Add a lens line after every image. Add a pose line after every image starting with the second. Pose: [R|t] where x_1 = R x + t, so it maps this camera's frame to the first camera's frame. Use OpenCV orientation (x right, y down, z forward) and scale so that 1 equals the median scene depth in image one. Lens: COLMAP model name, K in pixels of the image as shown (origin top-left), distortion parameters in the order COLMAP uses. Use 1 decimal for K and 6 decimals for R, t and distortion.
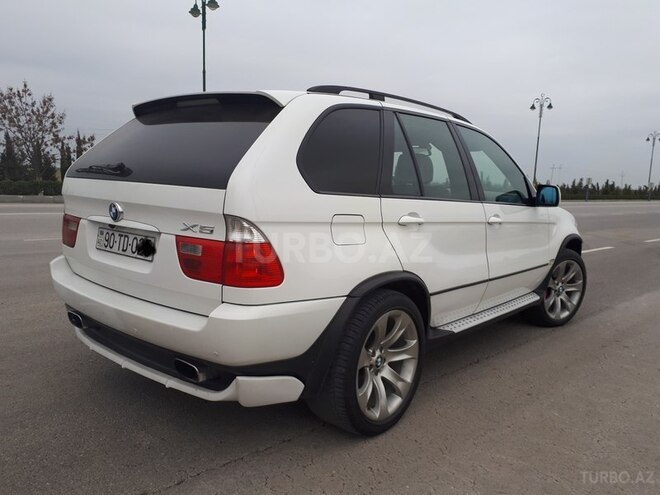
lens RADIAL K [[526.3, 0, 330.0], [0, 526.3, 247.5], [0, 0, 1]] dist [-0.000333, -0.001816]
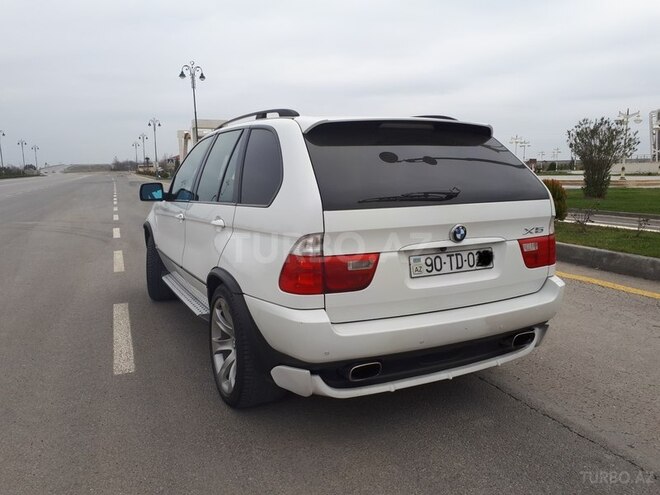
lens RADIAL K [[519.2, 0, 330.0], [0, 519.2, 247.5], [0, 0, 1]] dist [0.036065, -0.005862]
pose [[0.398314, -0.184593, 0.898483, -1.481333], [0.149209, 0.979533, 0.135098, -0.223795], [-0.905032, 0.080251, 0.417705, 0.808356]]
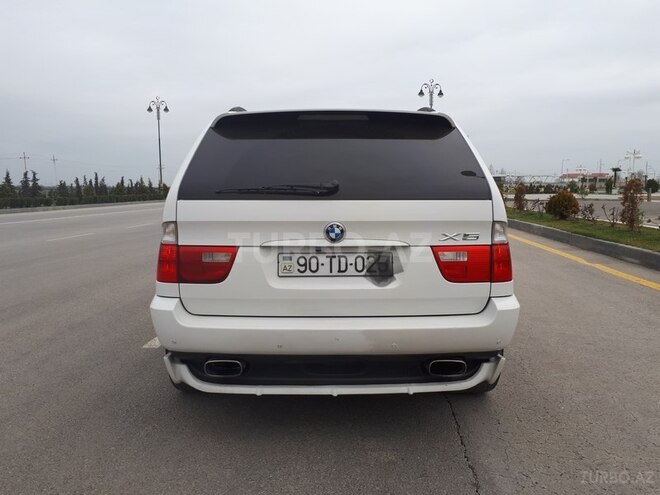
lens RADIAL K [[519.2, 0, 330.0], [0, 519.2, 247.5], [0, 0, 1]] dist [0.036065, -0.005862]
pose [[0.765729, -0.120039, 0.631862, -1.026366], [0.120405, 0.991814, 0.042507, -0.082681], [-0.631793, 0.043530, 0.773914, 0.281917]]
